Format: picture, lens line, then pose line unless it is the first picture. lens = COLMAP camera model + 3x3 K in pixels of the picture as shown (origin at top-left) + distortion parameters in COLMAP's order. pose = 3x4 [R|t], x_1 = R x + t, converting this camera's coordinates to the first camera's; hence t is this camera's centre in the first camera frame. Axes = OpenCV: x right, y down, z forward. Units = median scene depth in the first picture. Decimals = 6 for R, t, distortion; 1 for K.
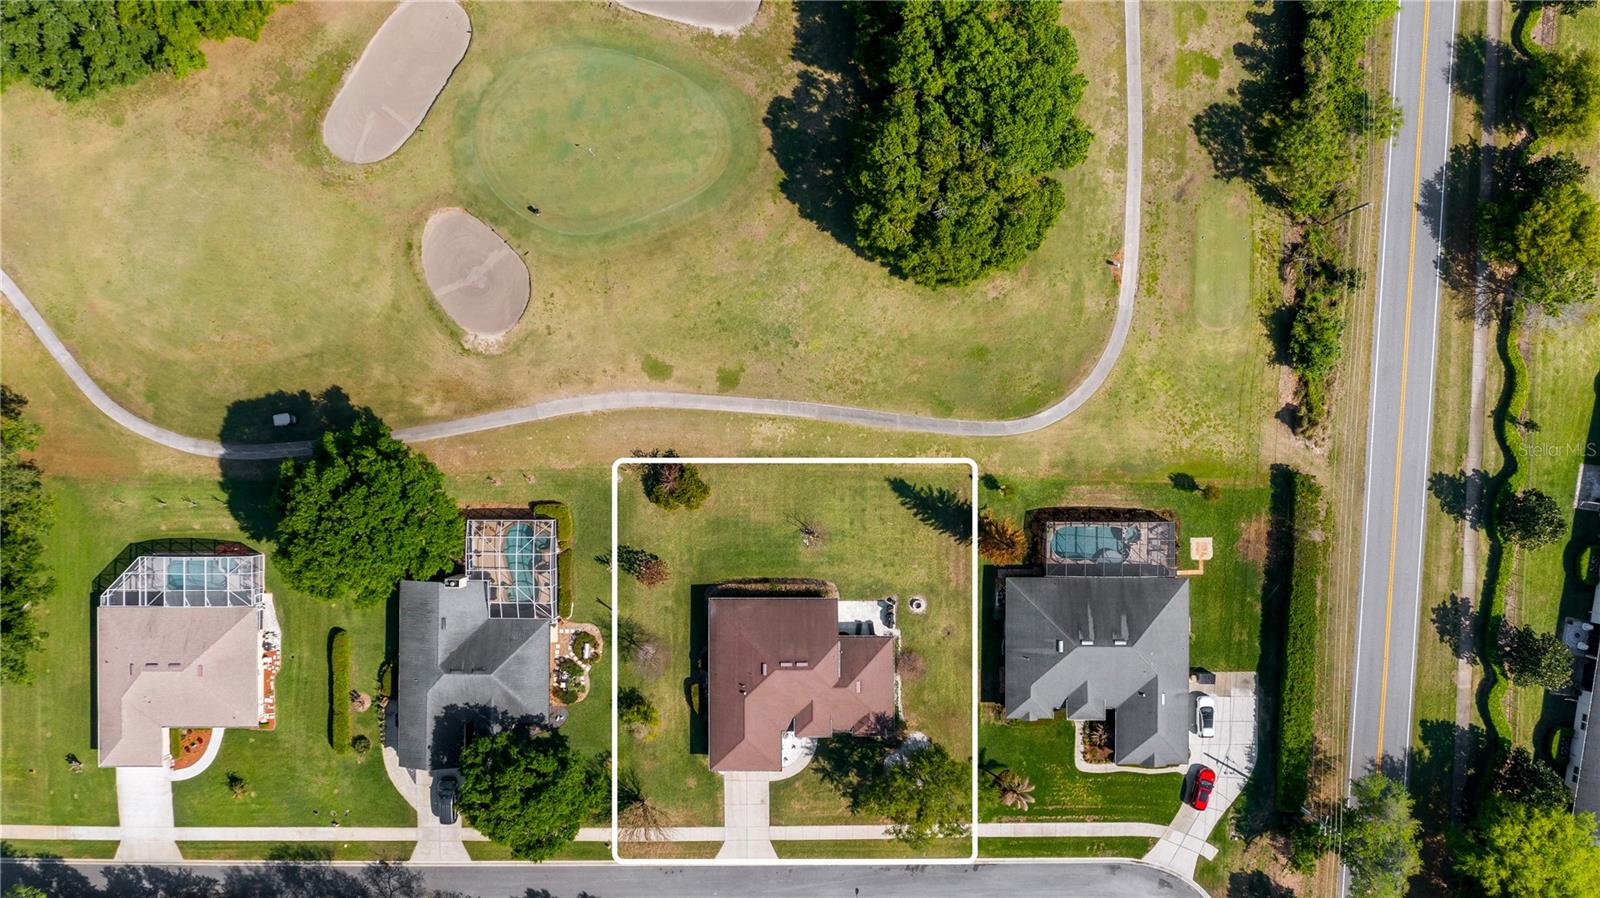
lens RADIAL K [[1272.9, 0, 804.7], [0, 1272.9, 445.8], [0, 0, 1]] dist [-0.025880, 0.015446]
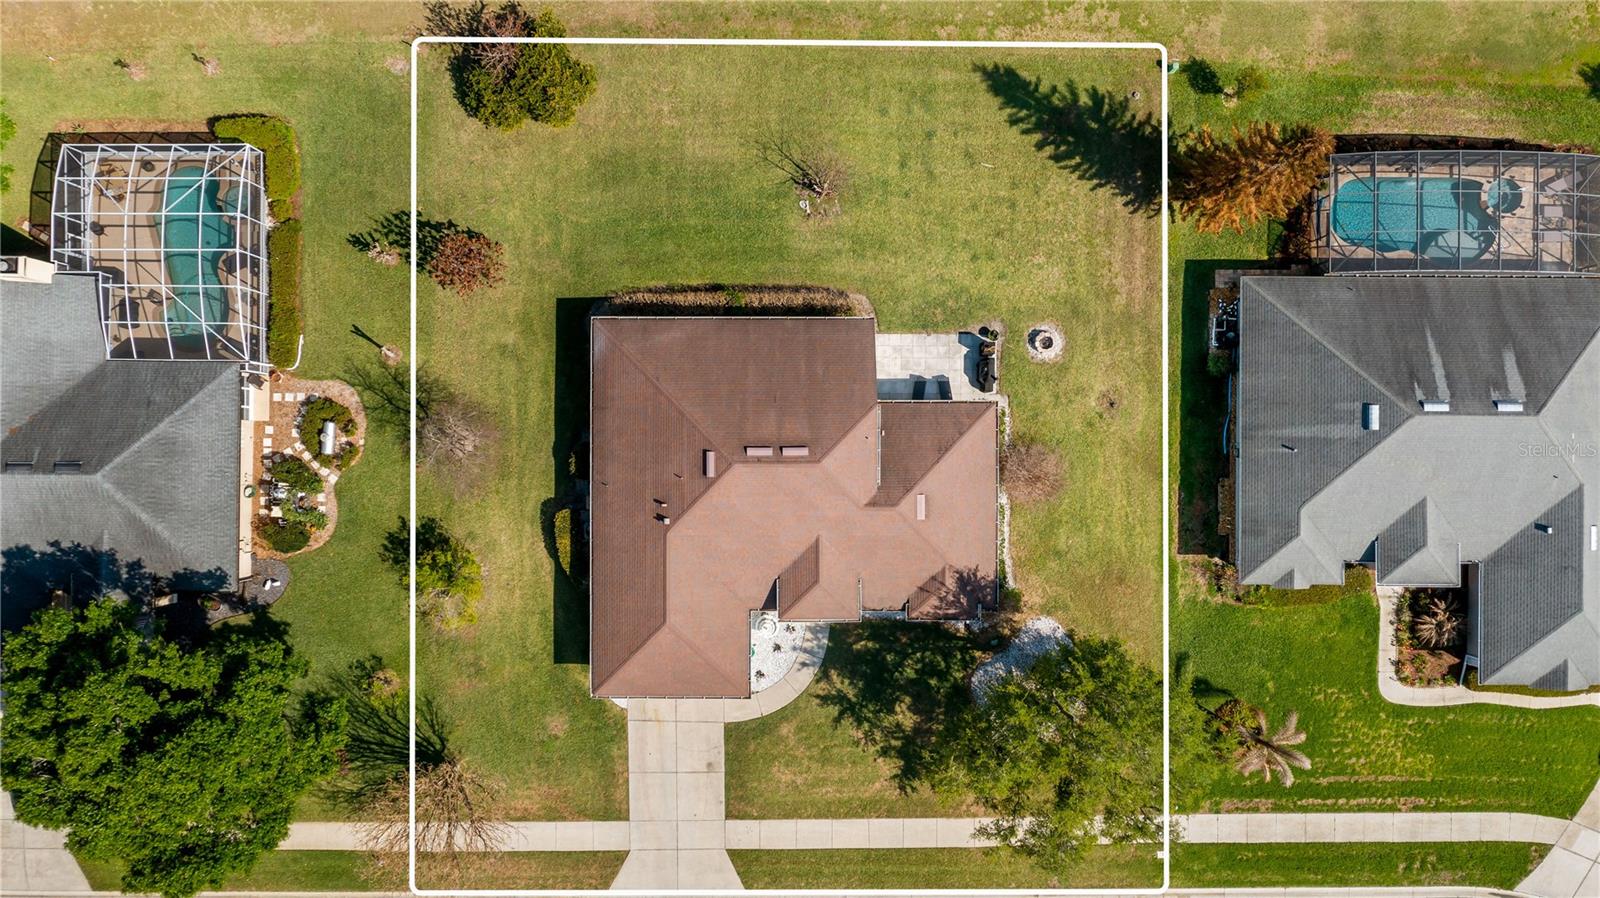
lens RADIAL K [[1272.9, 0, 805.4], [0, 1272.9, 450.0], [0, 0, 1]] dist [-0.025880, 0.015446]
pose [[0.999996, 0.002659, 0.000931, 0.001124], [-0.002661, 0.999993, 0.002813, 0.163562], [-0.000924, -0.002816, 0.999996, 0.537432]]
